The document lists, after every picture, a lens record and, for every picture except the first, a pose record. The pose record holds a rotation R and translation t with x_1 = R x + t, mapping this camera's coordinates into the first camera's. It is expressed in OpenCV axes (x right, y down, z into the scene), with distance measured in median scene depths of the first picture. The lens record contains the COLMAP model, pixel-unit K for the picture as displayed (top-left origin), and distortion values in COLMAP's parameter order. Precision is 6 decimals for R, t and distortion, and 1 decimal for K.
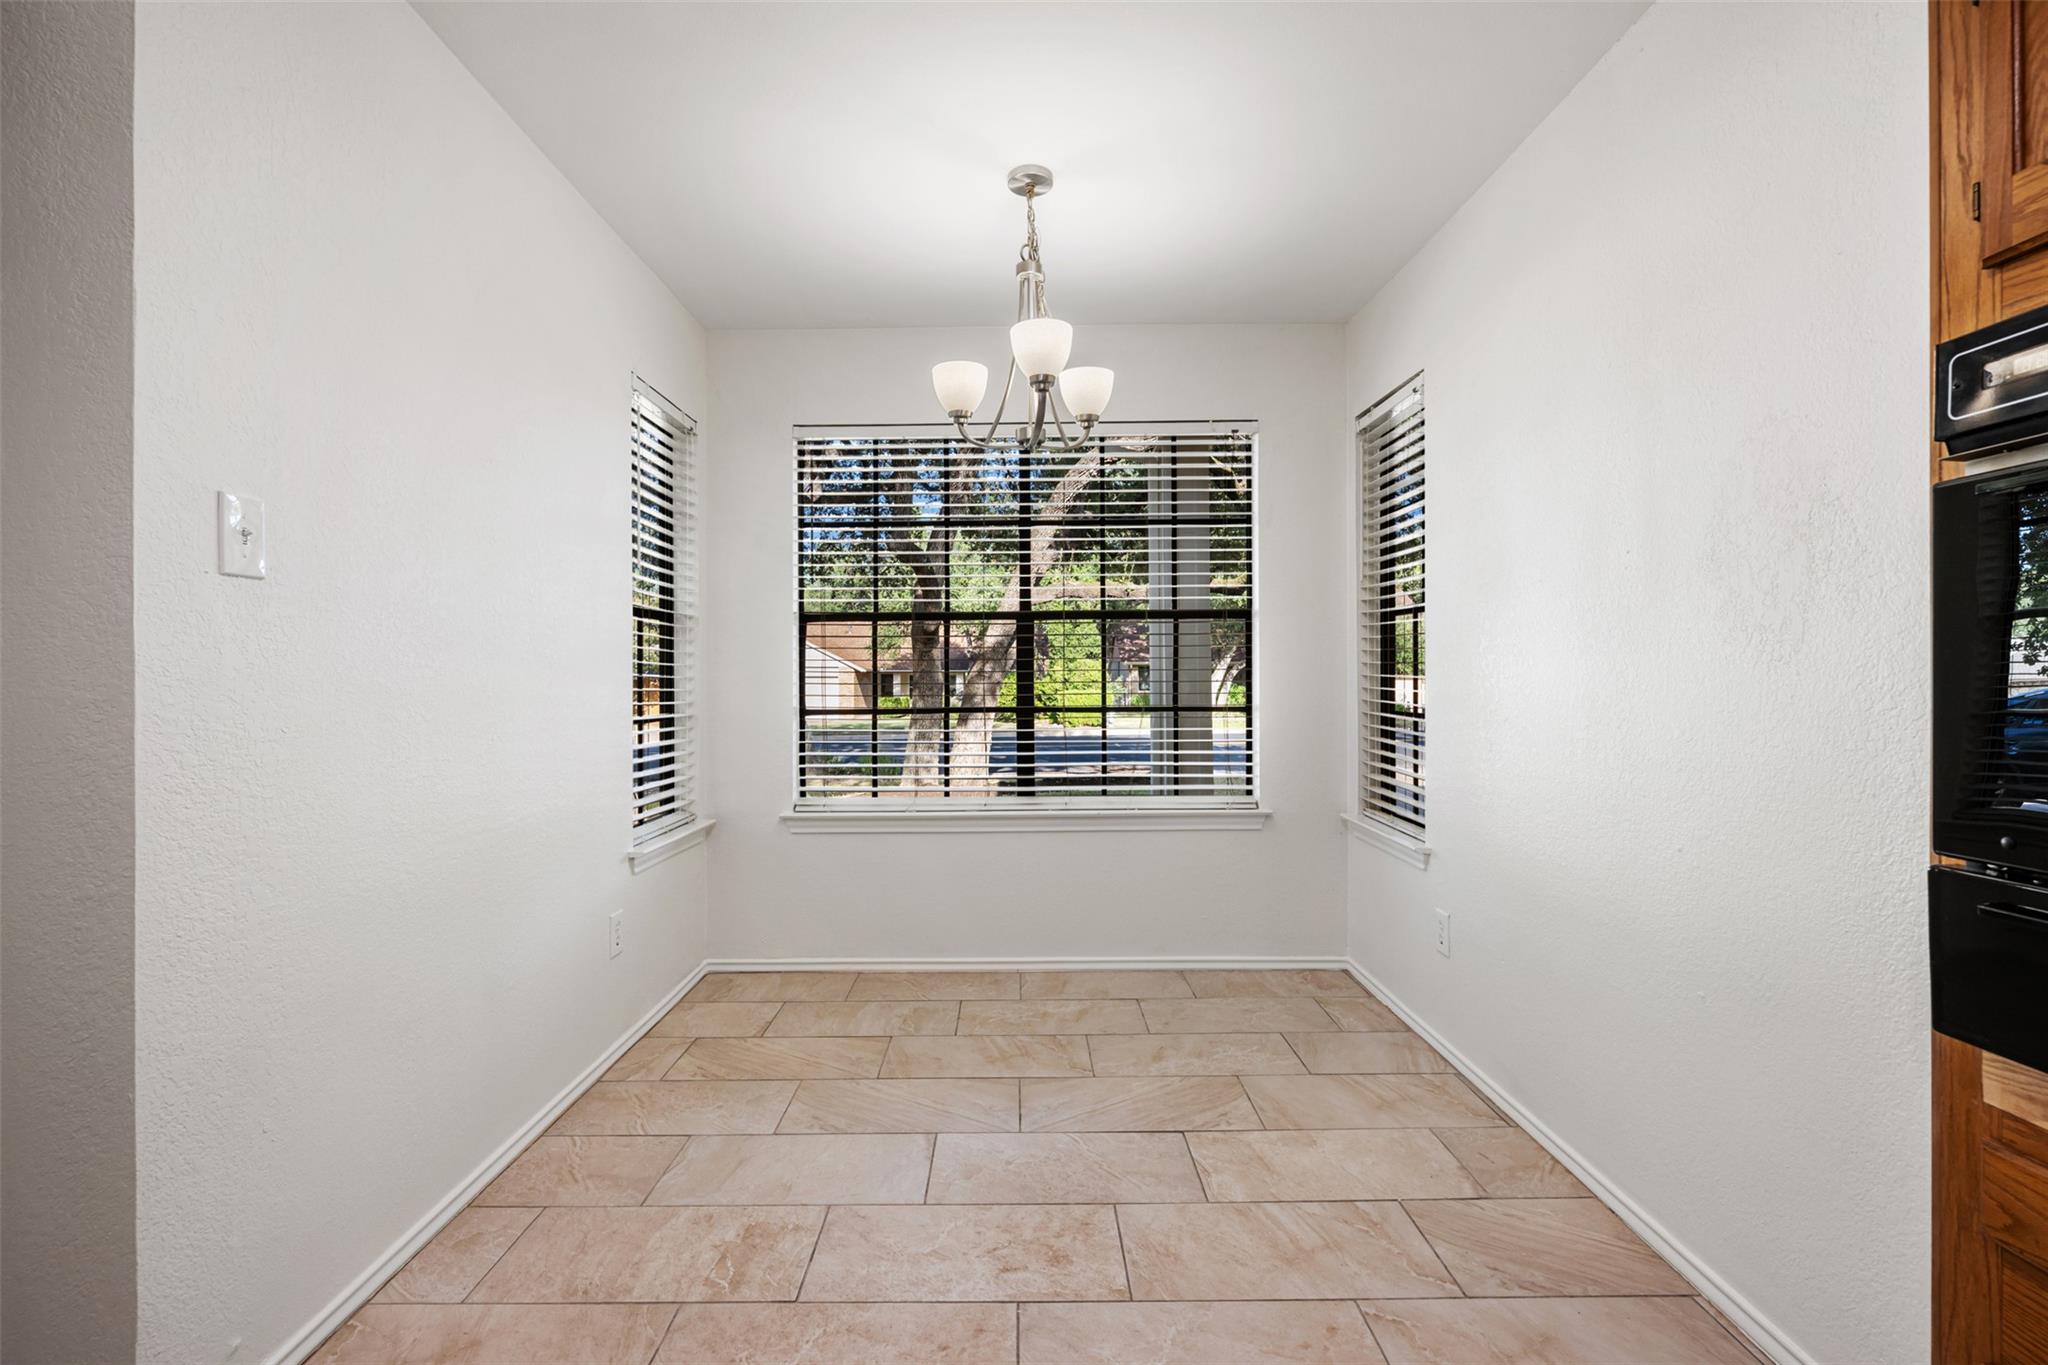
lens RADIAL K [[926.2, 0, 1024.7], [0, 926.2, 678.2], [0, 0, 1]] dist [-0.002673, 0.000070]
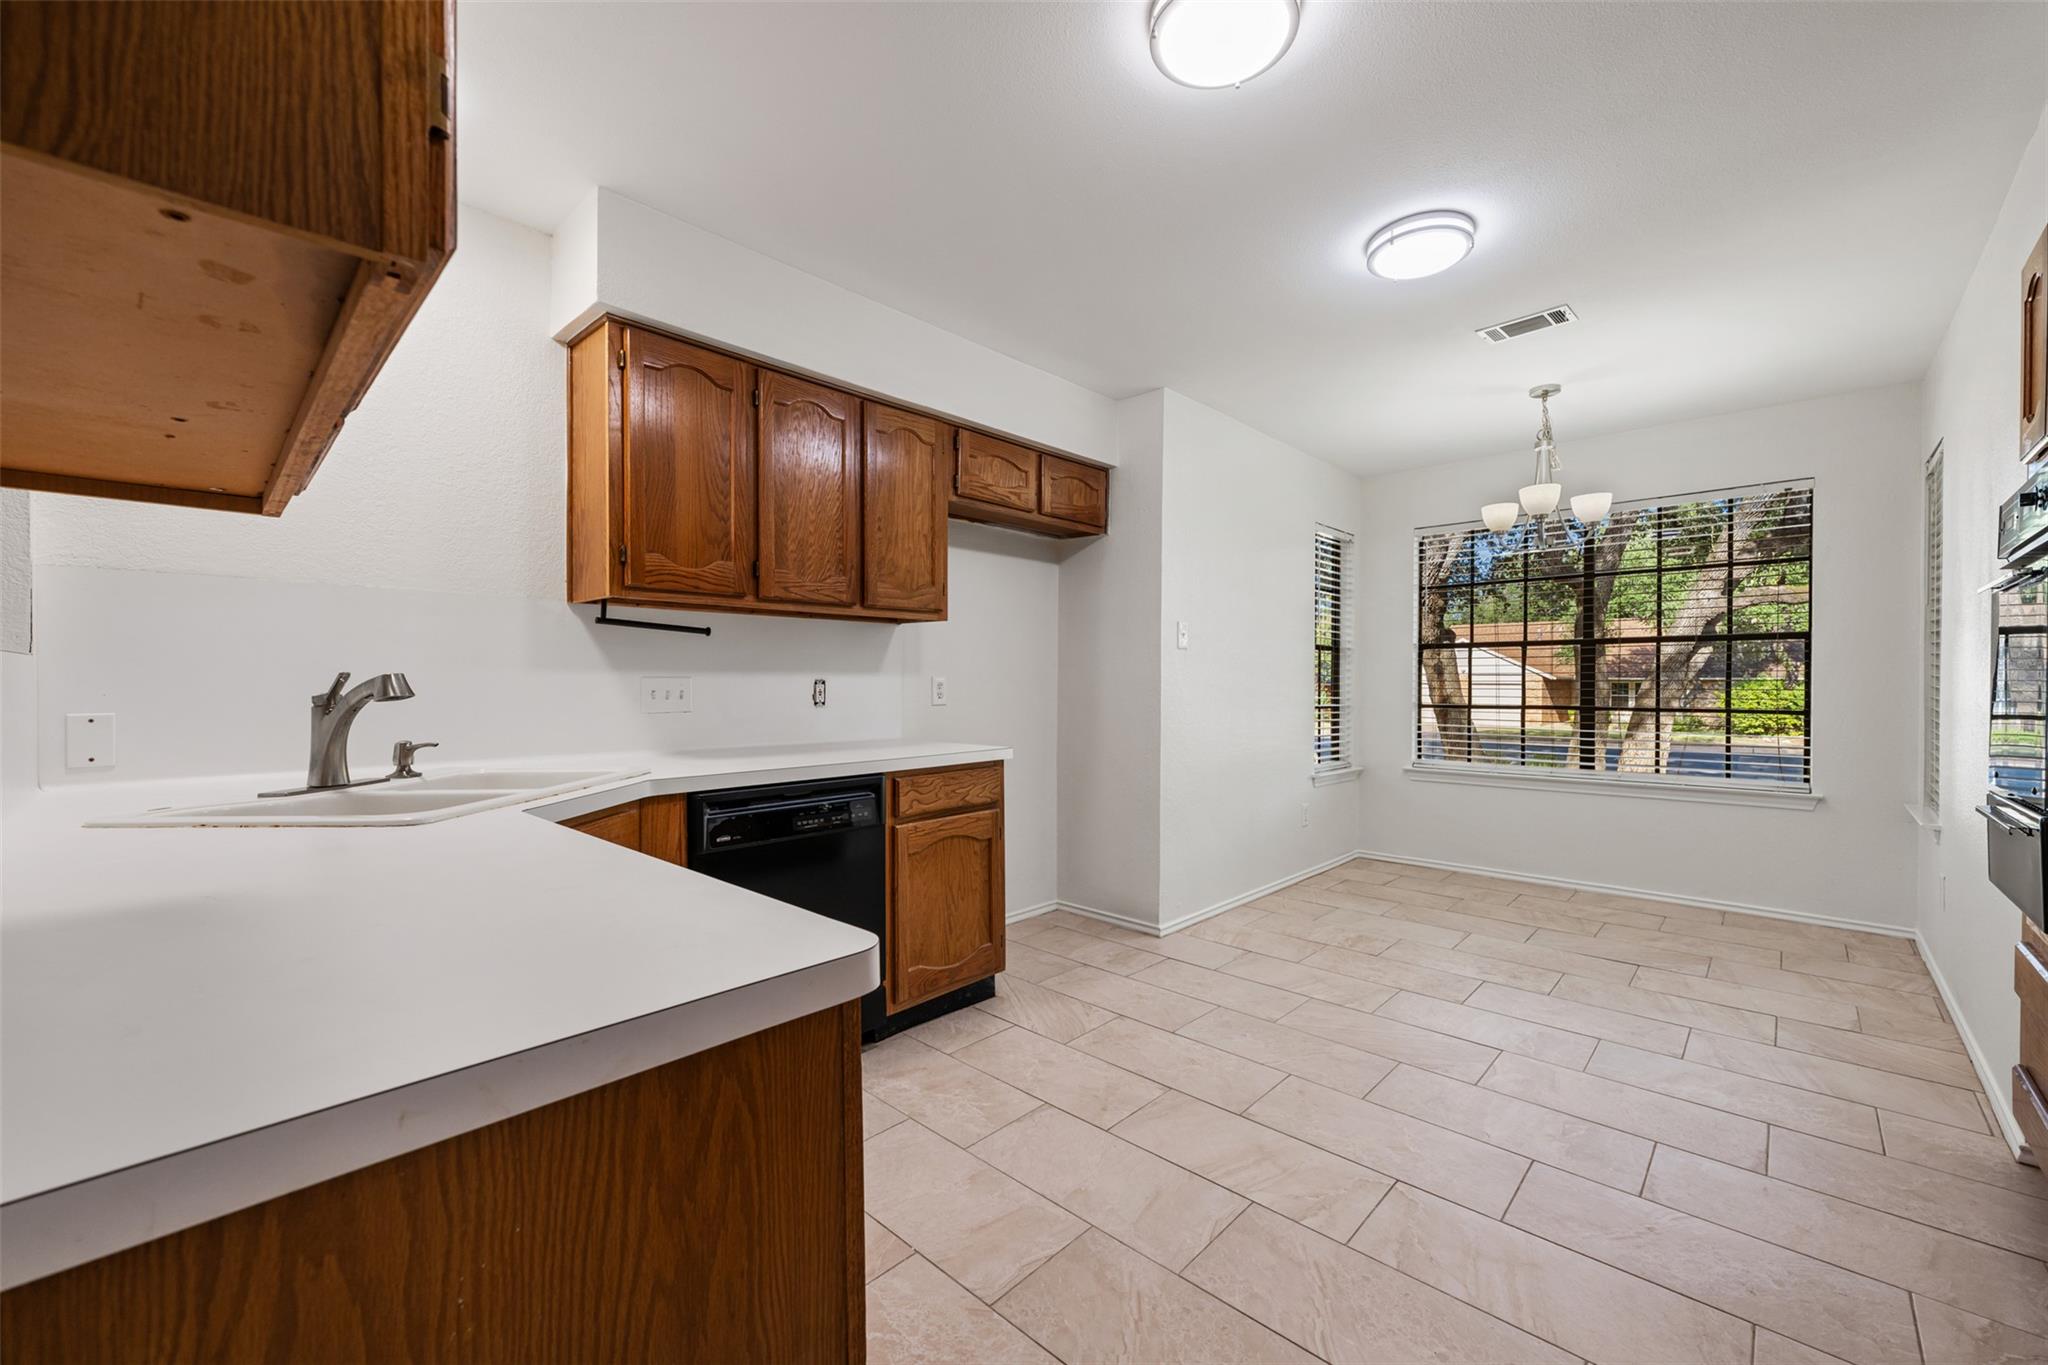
lens RADIAL K [[814.4, 0, 1023.2], [0, 814.4, 687.4], [0, 0, 1]] dist [-0.001159, -0.000521]
pose [[0.726280, 0.010447, -0.687319, 0.314542], [-0.007424, 0.999945, 0.007354, 0.000138], [0.687358, -0.000238, 0.726318, -0.676649]]
